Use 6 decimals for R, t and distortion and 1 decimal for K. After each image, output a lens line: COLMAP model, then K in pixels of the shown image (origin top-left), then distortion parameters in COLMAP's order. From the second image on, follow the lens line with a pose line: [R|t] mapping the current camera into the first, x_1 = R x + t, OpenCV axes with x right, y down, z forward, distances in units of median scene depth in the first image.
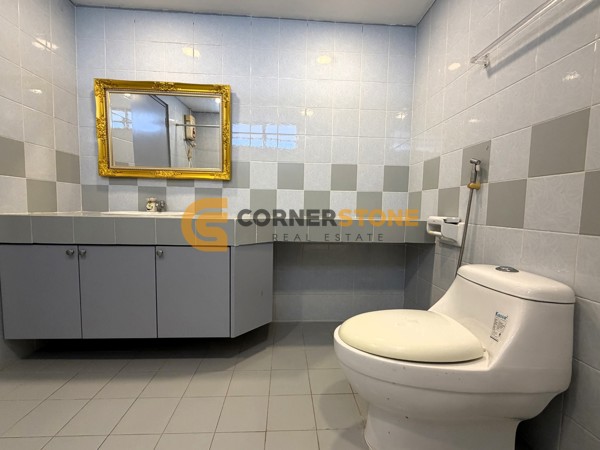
lens RADIAL K [[269.7, 0, 299.7], [0, 269.7, 224.5], [0, 0, 1]] dist [0.005157, 0.000122]
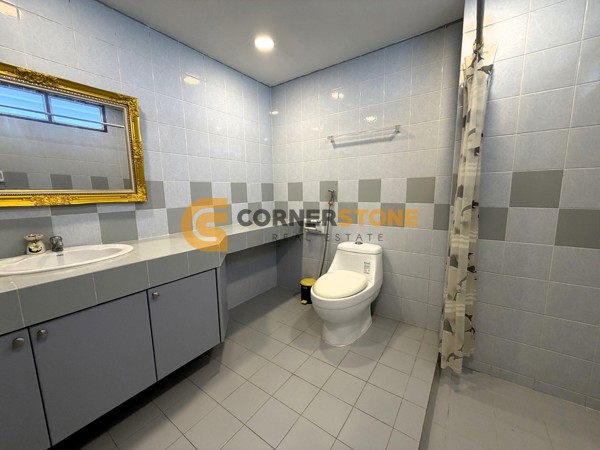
lens RADIAL K [[238.6, 0, 299.3], [0, 238.6, 225.6], [0, 0, 1]] dist [0.000756, -0.000193]
pose [[0.624440, -0.142594, 0.767946, -0.592672], [0.077402, 0.989652, 0.120823, -0.145481], [-0.777228, -0.016006, 0.629016, 0.062490]]
